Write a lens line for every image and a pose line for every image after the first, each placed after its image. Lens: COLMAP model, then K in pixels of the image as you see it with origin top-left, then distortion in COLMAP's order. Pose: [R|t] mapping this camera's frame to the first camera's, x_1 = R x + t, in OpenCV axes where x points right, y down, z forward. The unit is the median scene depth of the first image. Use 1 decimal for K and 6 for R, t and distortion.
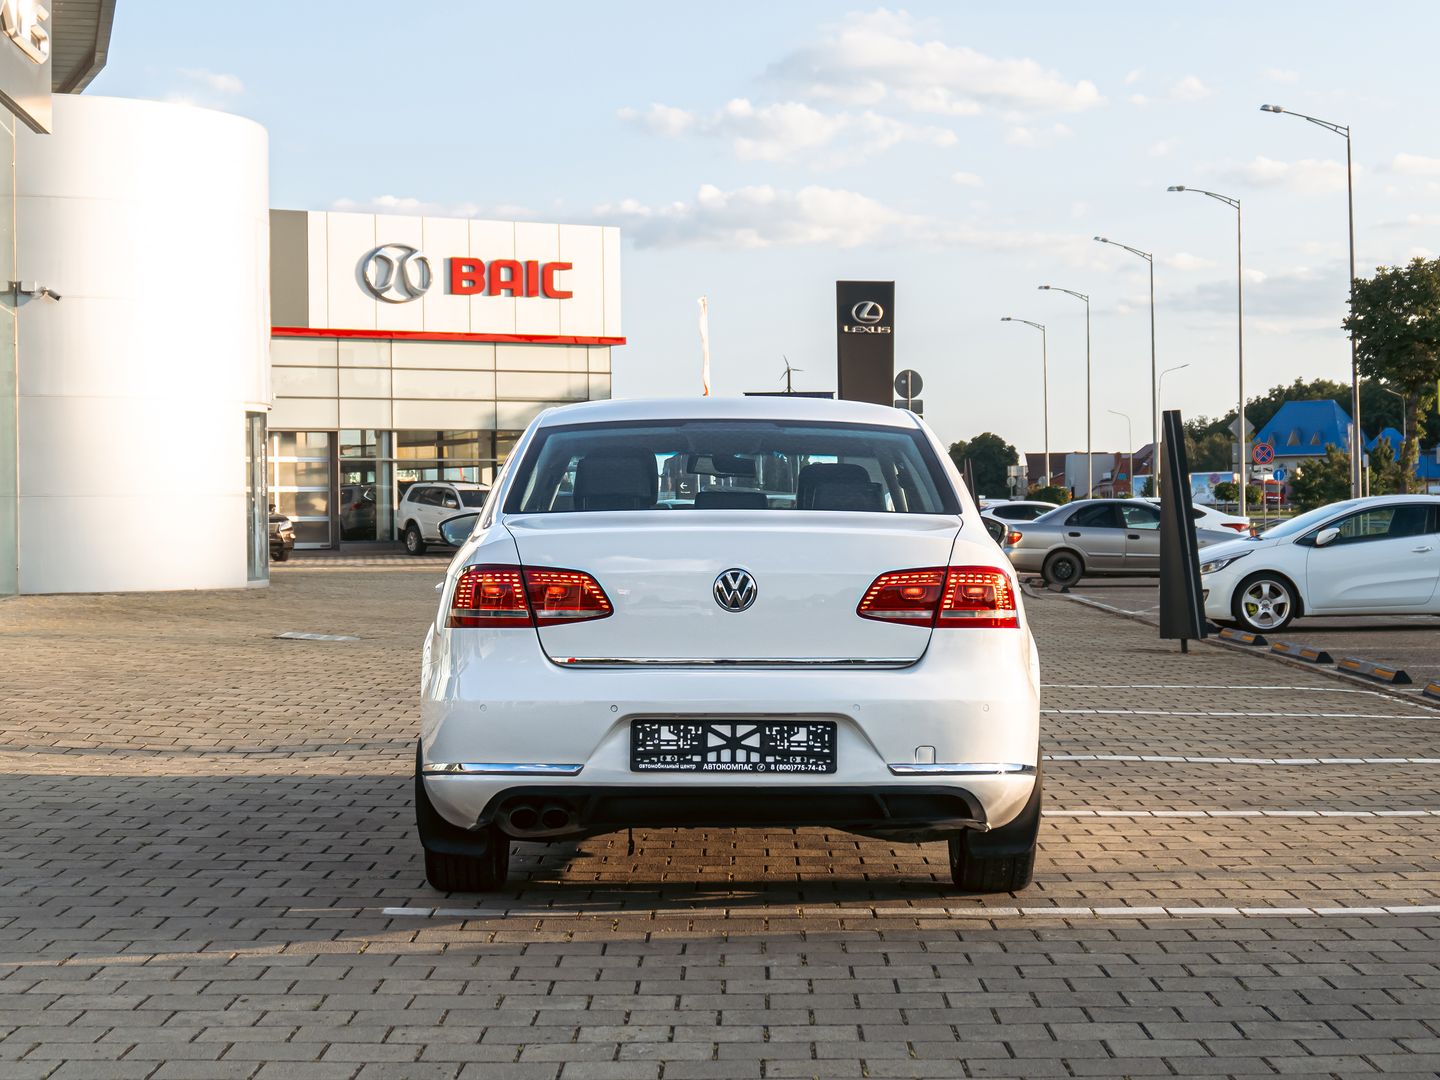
lens RADIAL K [[1976.9, 0, 582.1], [0, 1976.9, 548.3], [0, 0, 1]] dist [-0.008176, 0.005280]
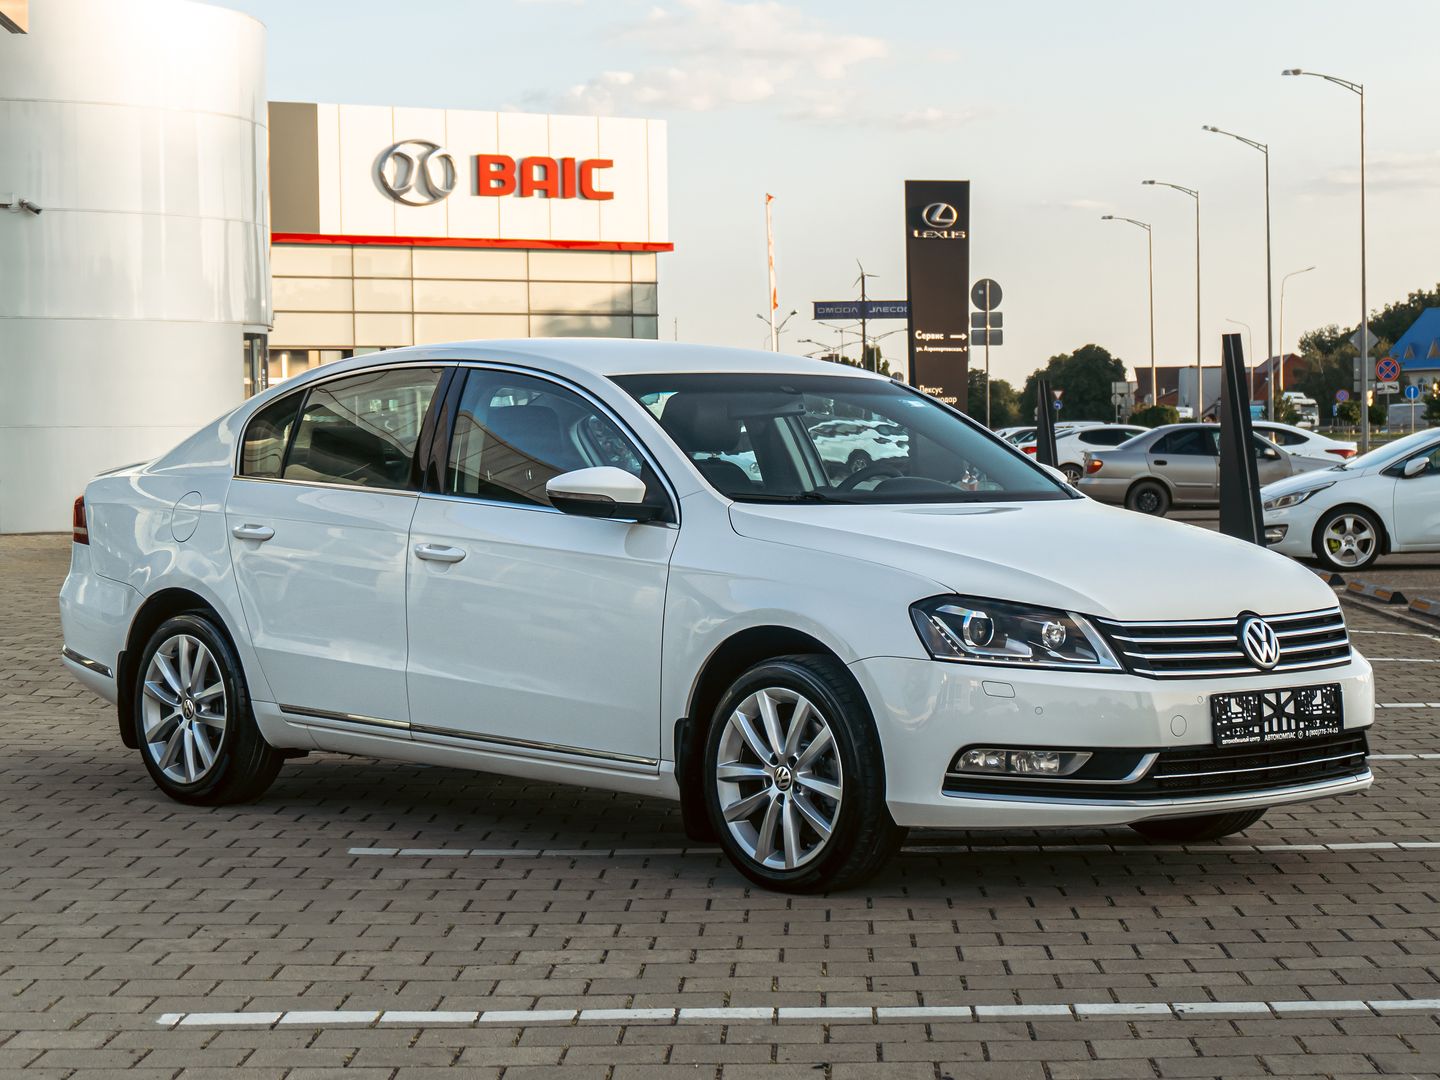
lens RADIAL K [[2493.0, 0, 721.7], [0, 2493.0, 521.2], [0, 0, 1]] dist [-0.023301, 0.055696]
pose [[0.999994, -0.003352, 0.000597, 0.051334], [0.003336, 0.999661, 0.025815, -0.011358], [-0.000683, -0.025813, 0.999667, -0.160627]]
